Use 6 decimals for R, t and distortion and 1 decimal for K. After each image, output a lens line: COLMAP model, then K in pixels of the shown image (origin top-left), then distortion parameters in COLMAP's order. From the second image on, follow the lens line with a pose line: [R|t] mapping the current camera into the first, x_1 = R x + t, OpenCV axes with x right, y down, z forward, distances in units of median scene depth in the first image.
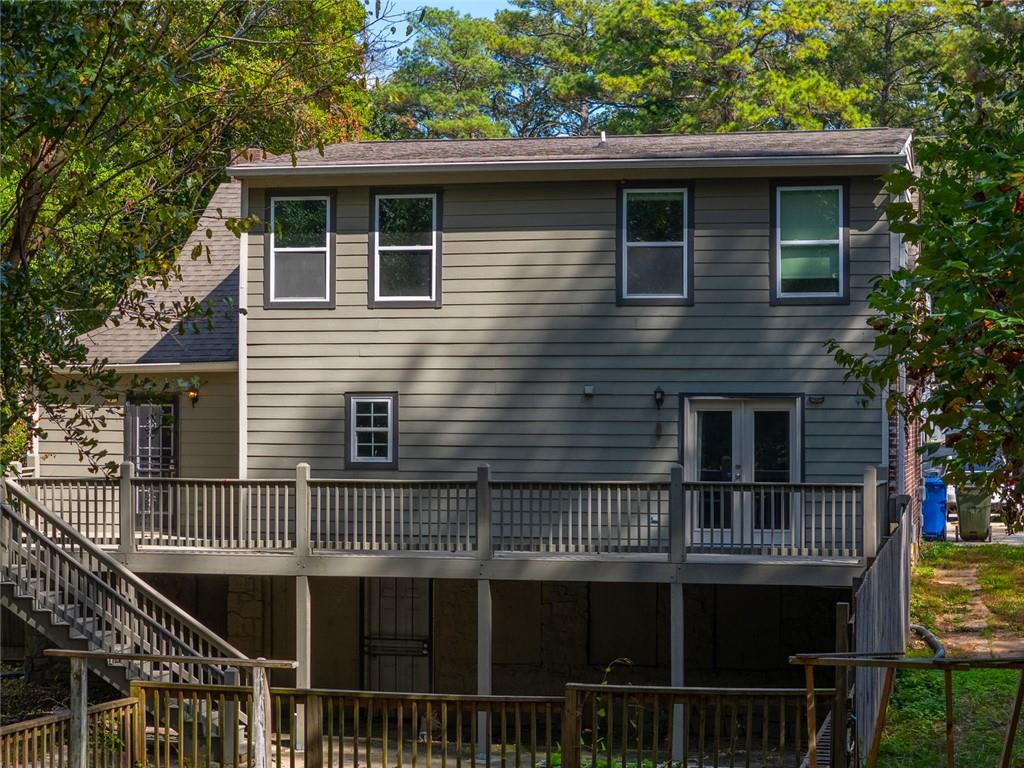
lens RADIAL K [[2042.6, 0, 512.0], [0, 2042.6, 384.0], [0, 0, 1]] dist [-0.191727, 0.084810]
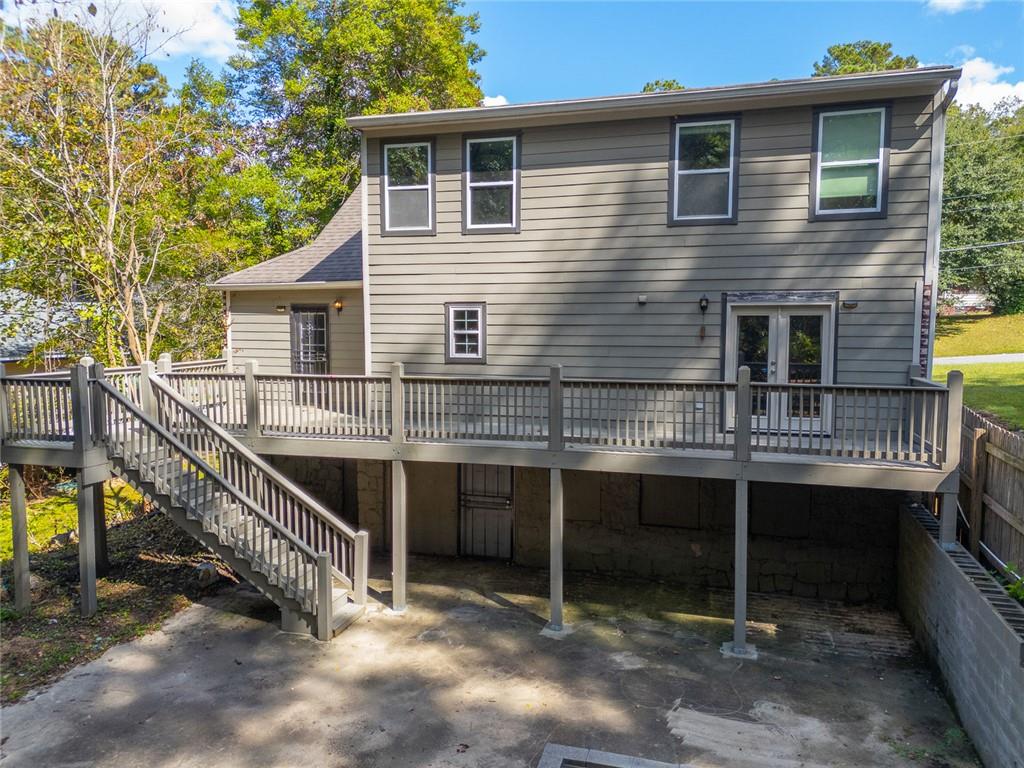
lens RADIAL K [[751.3, 0, 512.0], [0, 751.3, 384.0], [0, 0, 1]] dist [0.068075, -0.070304]
pose [[0.998130, 0.002901, -0.061054, -0.011987], [0.003009, 0.995330, 0.096483, 0.009895], [0.061049, -0.096487, 0.993460, 0.554600]]
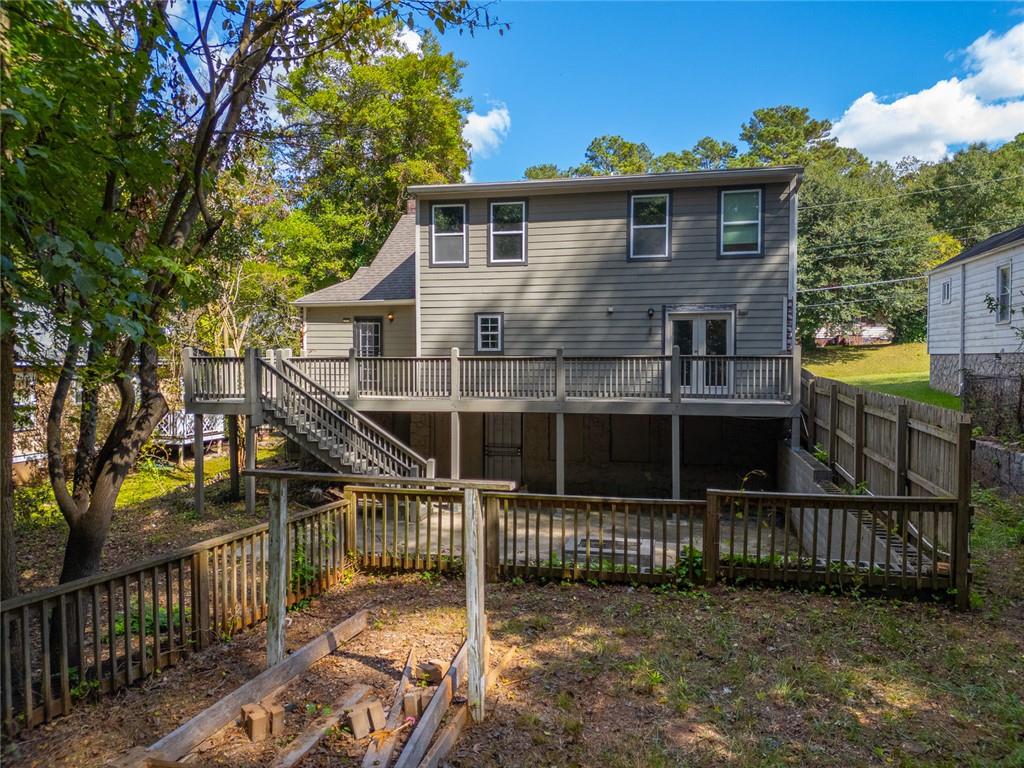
lens RADIAL K [[746.1, 0, 511.7], [0, 746.1, 387.3], [0, 0, 1]] dist [0.068376, -0.003617]
pose [[0.999975, -0.001863, 0.006883, -0.055186], [0.001518, 0.998758, 0.049805, 0.039025], [-0.006968, -0.049794, 0.998735, 0.338867]]
